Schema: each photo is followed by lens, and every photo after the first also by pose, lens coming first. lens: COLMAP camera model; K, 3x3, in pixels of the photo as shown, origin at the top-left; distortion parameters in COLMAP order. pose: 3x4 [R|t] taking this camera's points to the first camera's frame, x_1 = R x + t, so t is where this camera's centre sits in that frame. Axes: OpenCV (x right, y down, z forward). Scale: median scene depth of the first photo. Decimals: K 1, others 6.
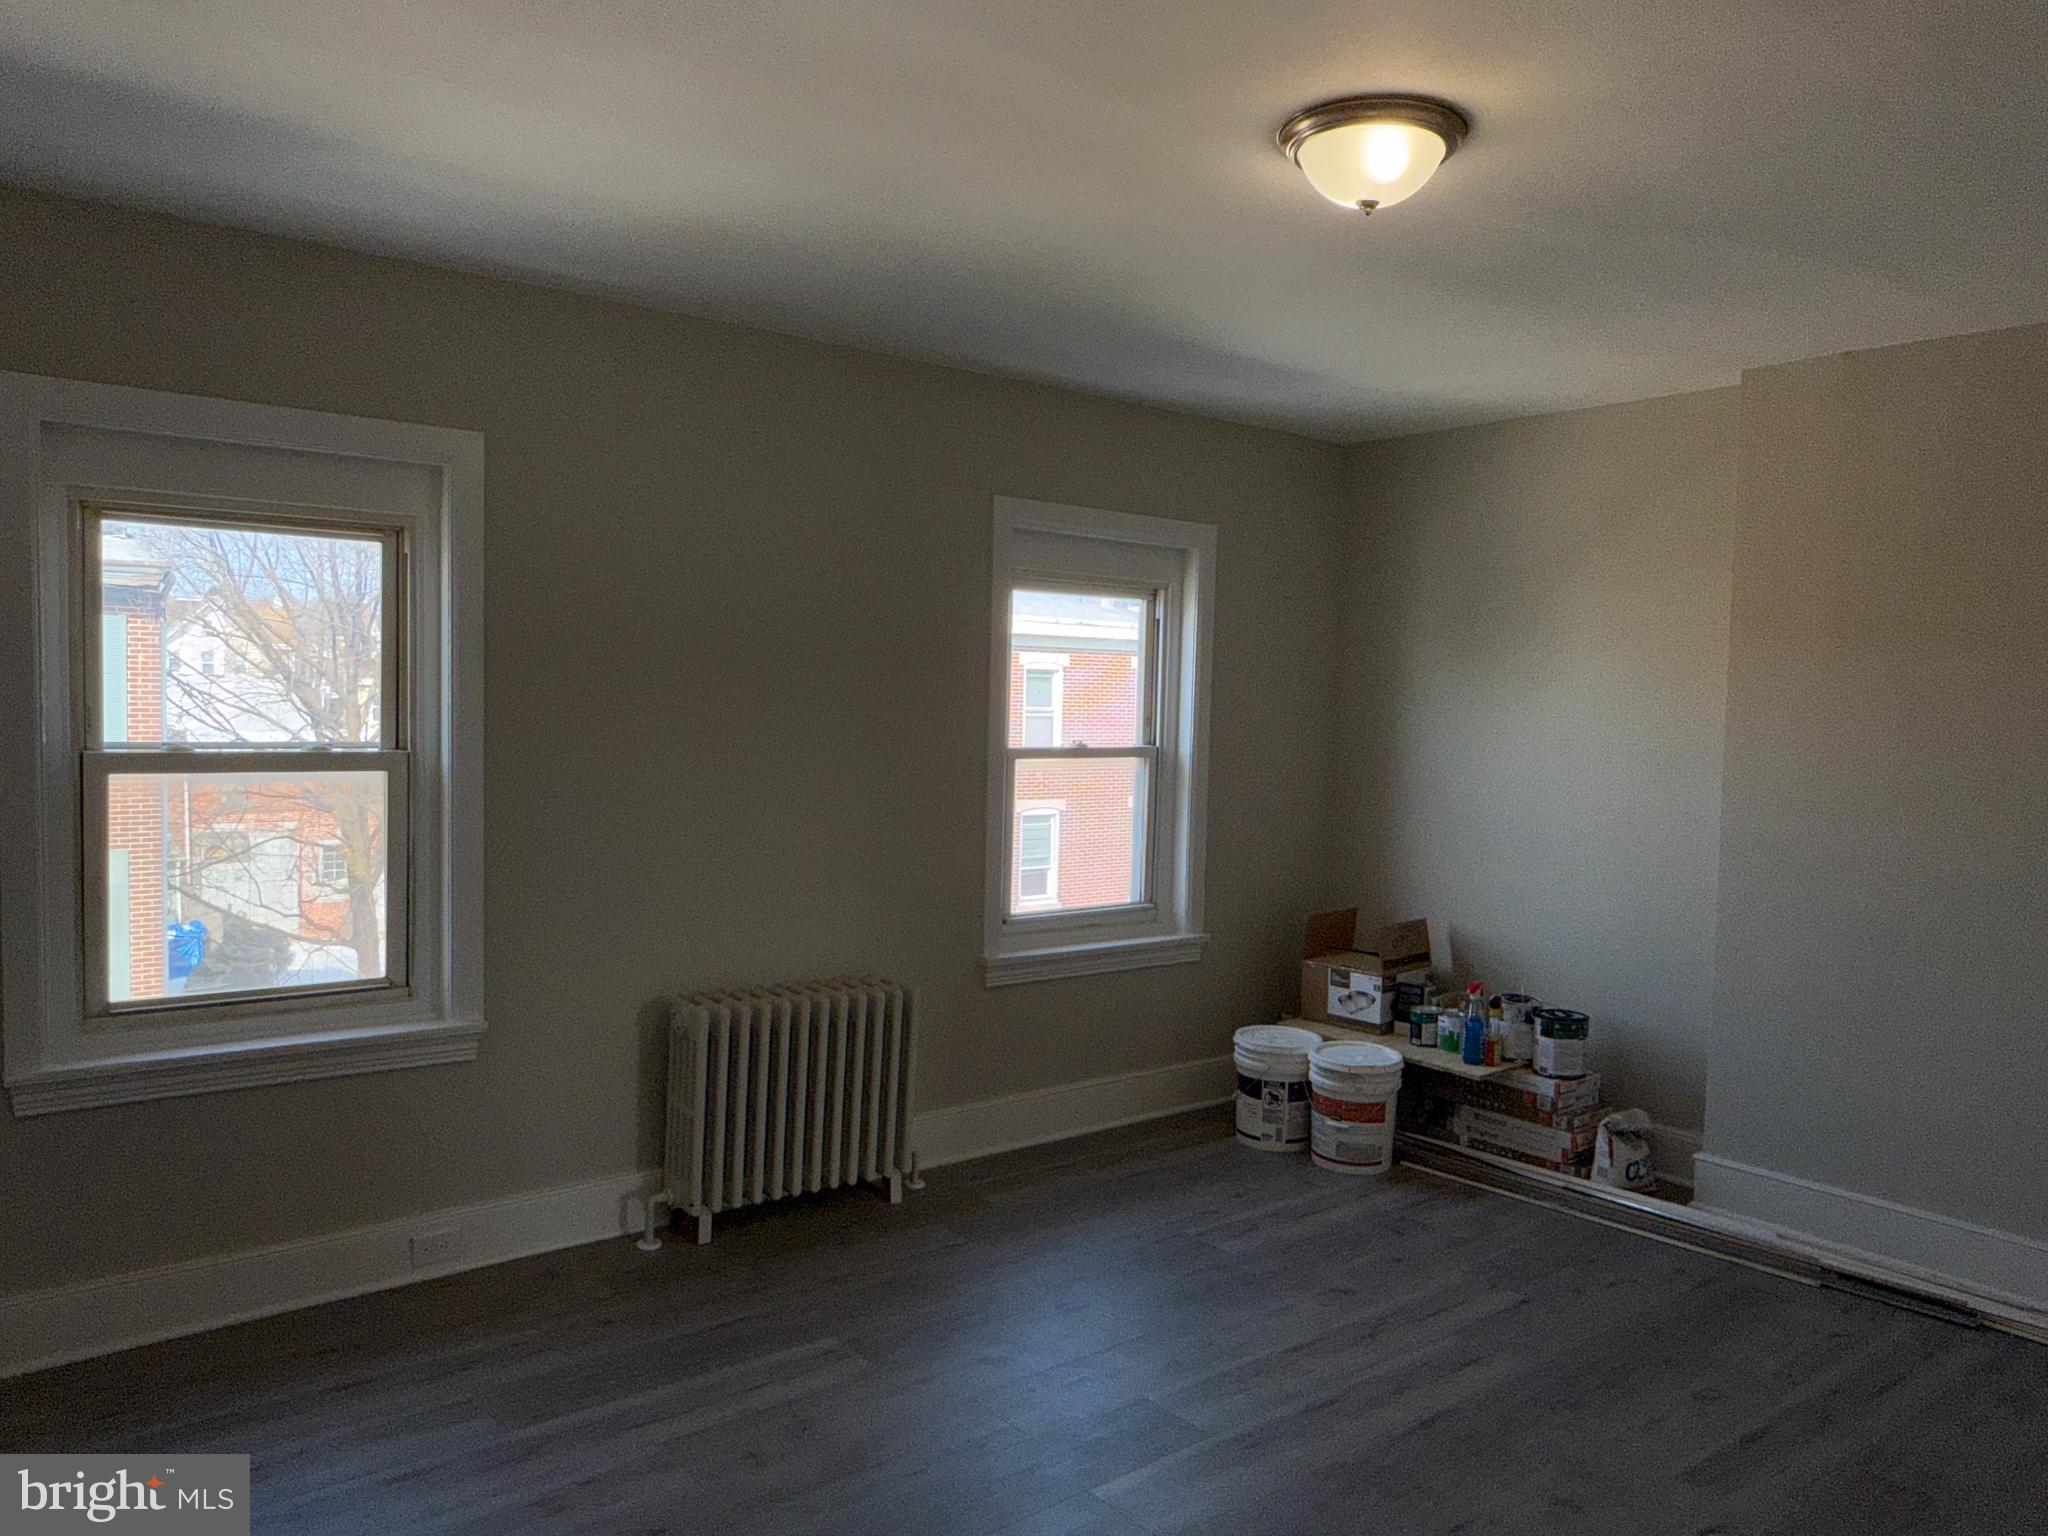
lens RADIAL K [[1472.2, 0, 1024.0], [0, 1472.2, 768.0], [0, 0, 1]] dist [-0.005982, -0.001244]
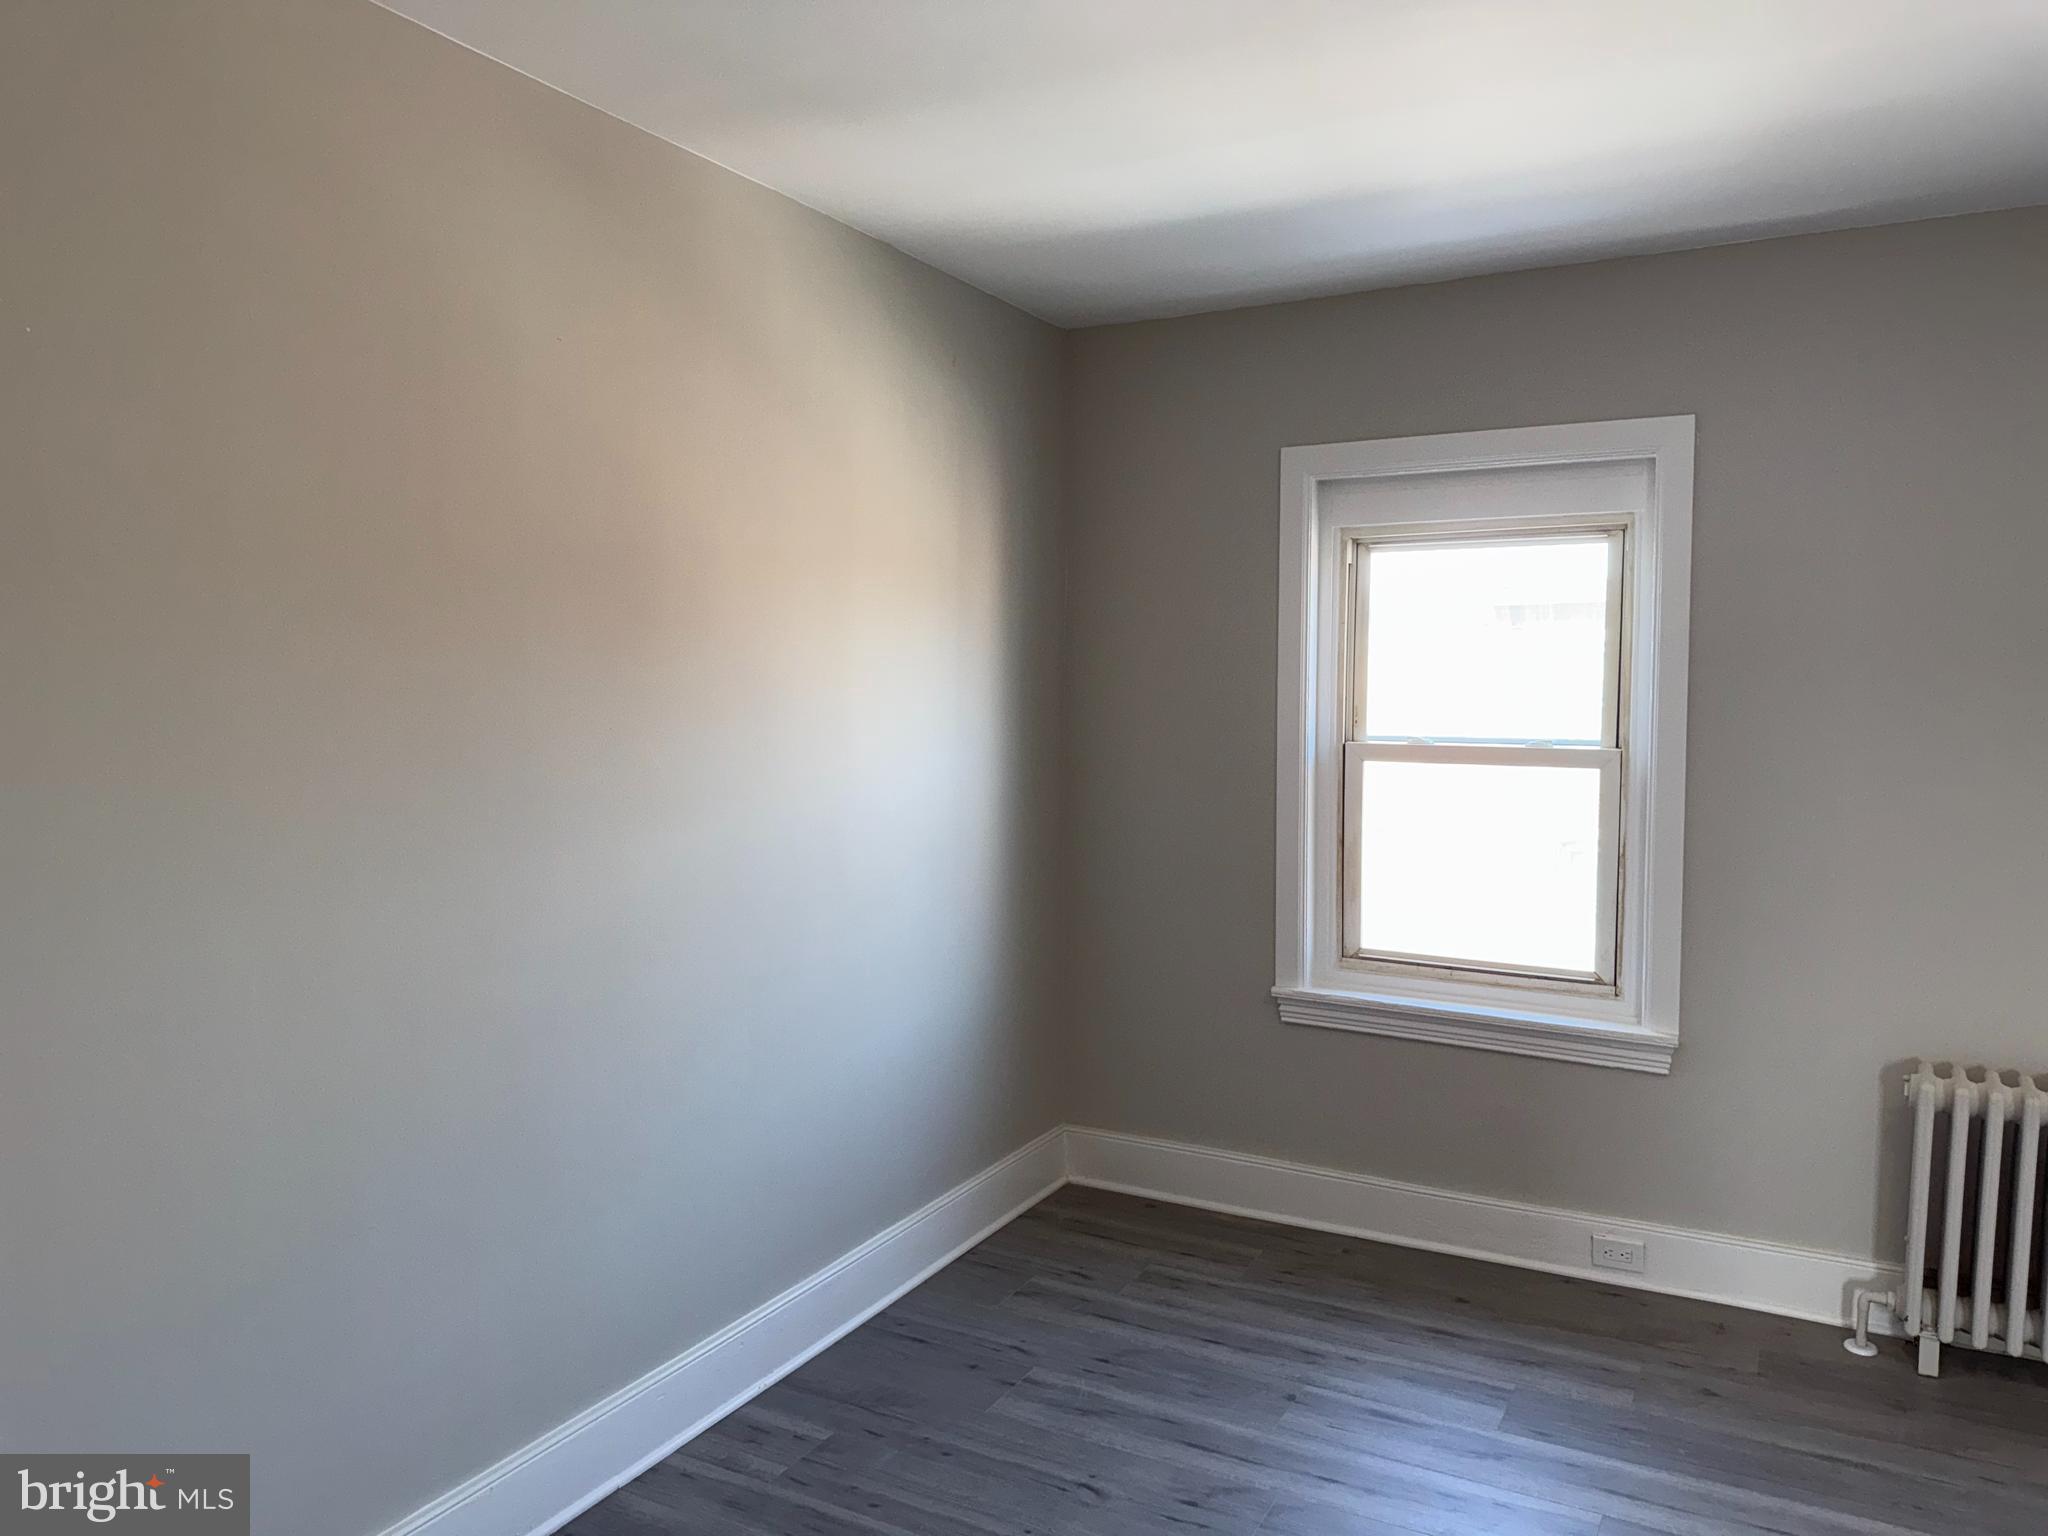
lens RADIAL K [[1439.2, 0, 1038.2], [0, 1439.2, 773.2], [0, 0, 1]] dist [0.138371, -0.201522]
pose [[0.393611, 0.042424, -0.918298, 0.313747], [-0.041739, 0.998729, 0.028249, -0.006904], [0.918329, 0.027210, 0.394881, 0.227803]]
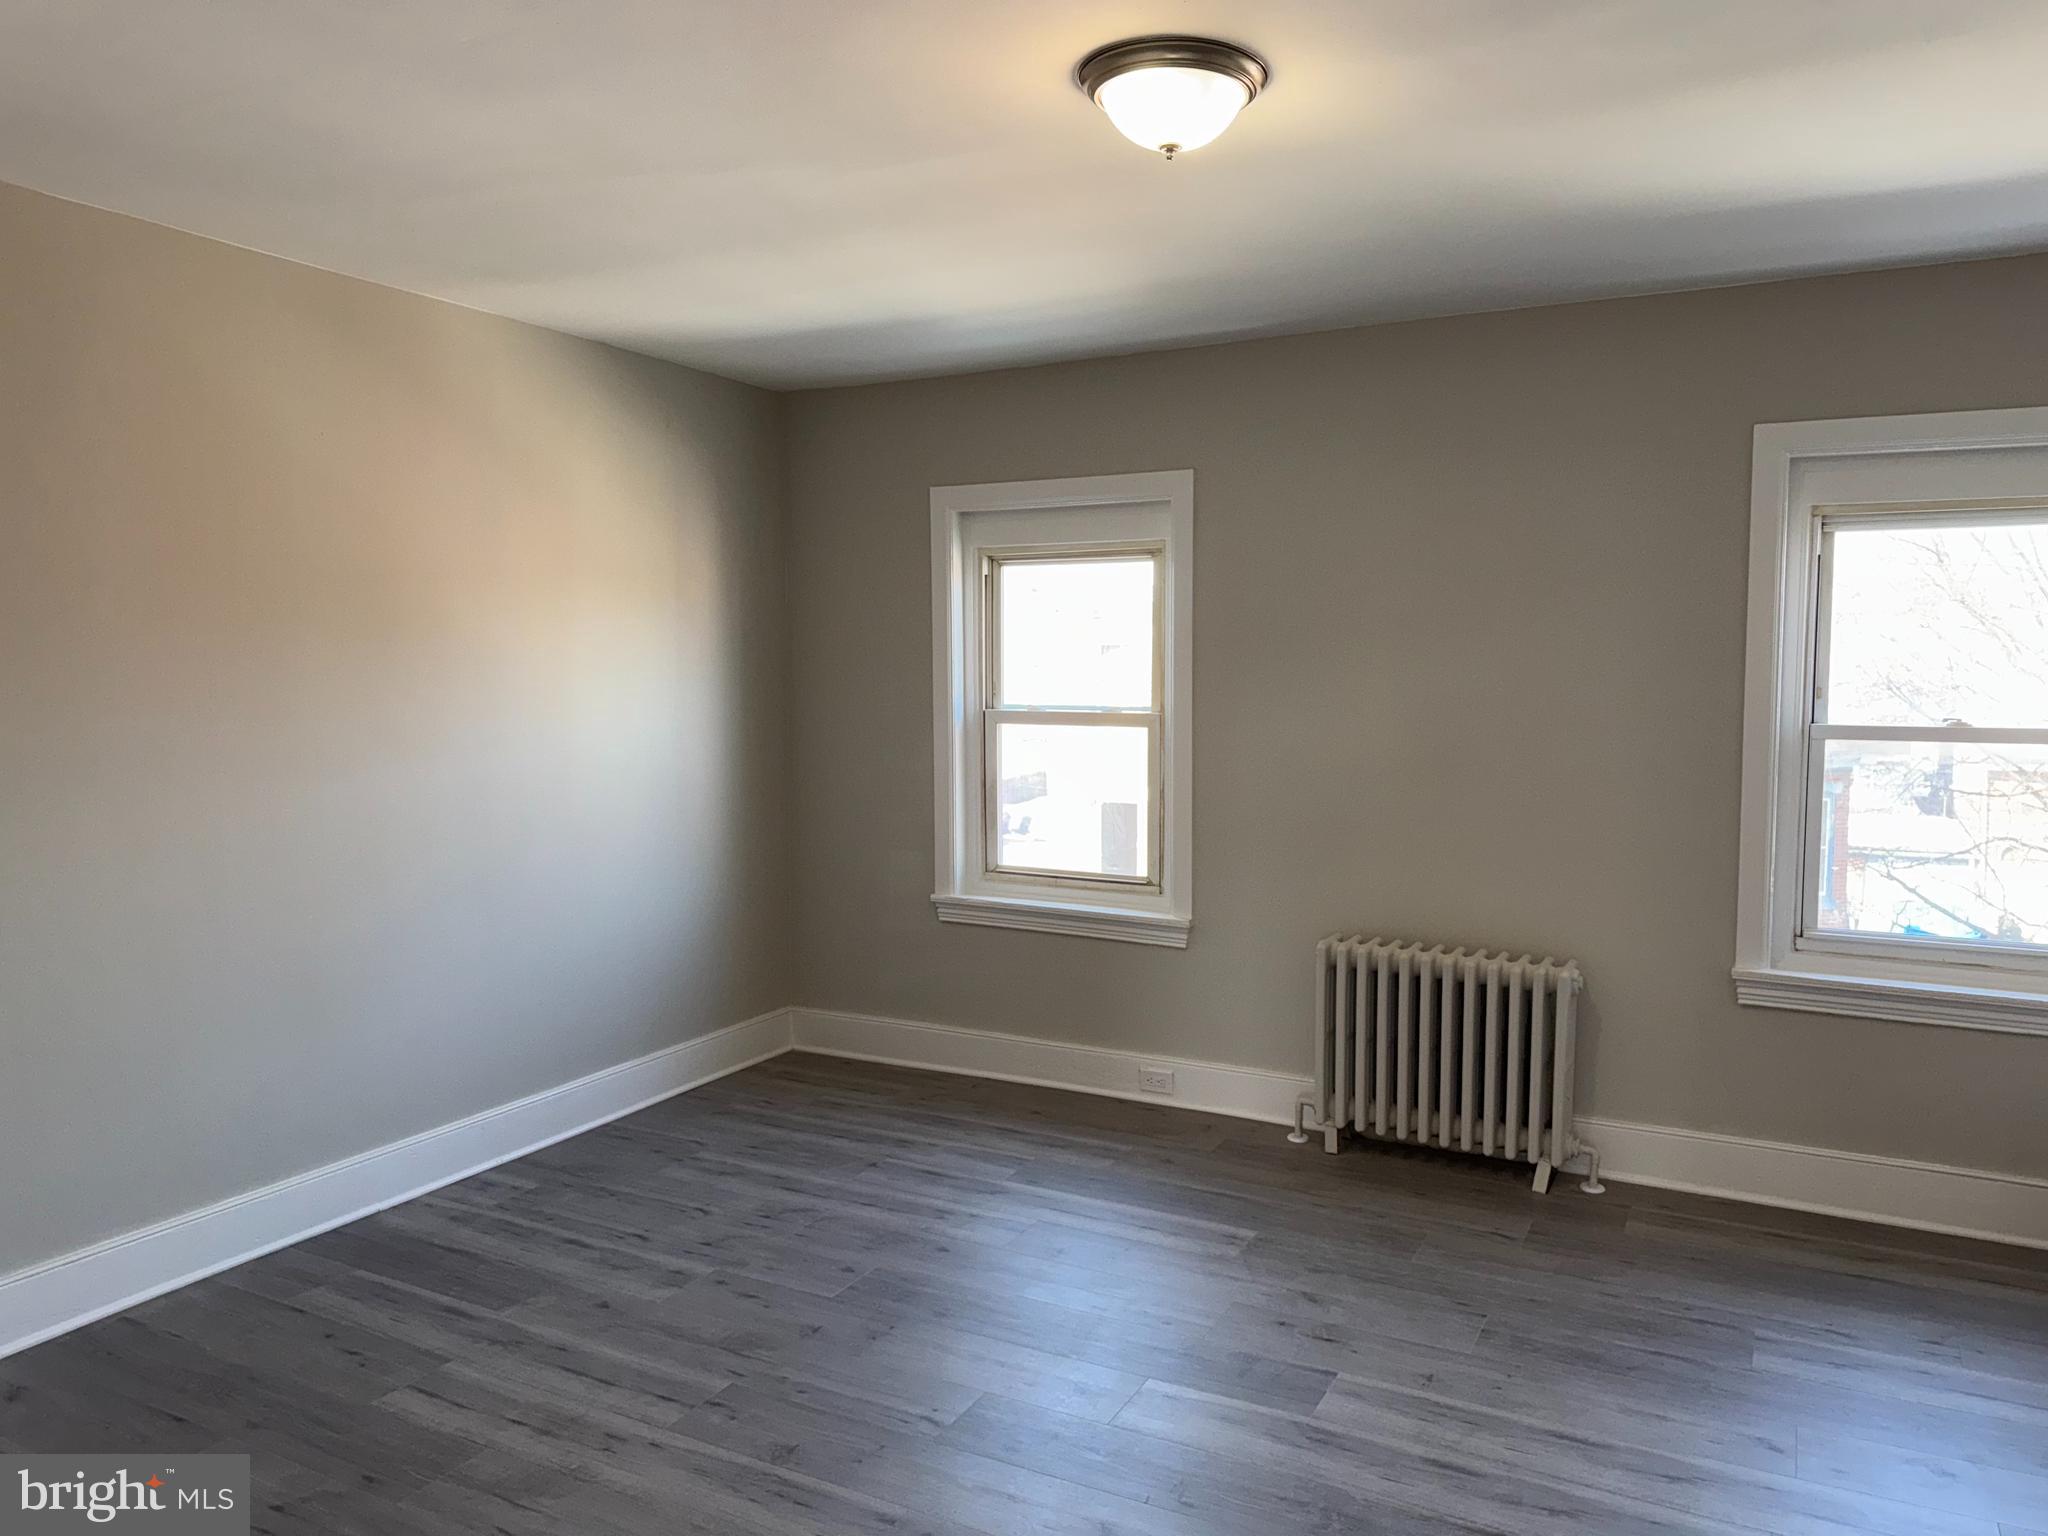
lens RADIAL K [[1430.9, 0, 1022.7], [0, 1430.9, 774.0], [0, 0, 1]] dist [0.138633, -0.232860]
pose [[0.385213, 0.046809, -0.921640, 0.704489], [-0.039001, 0.998646, 0.034419, 0.003721], [0.922003, 0.022686, 0.386517, 0.343879]]
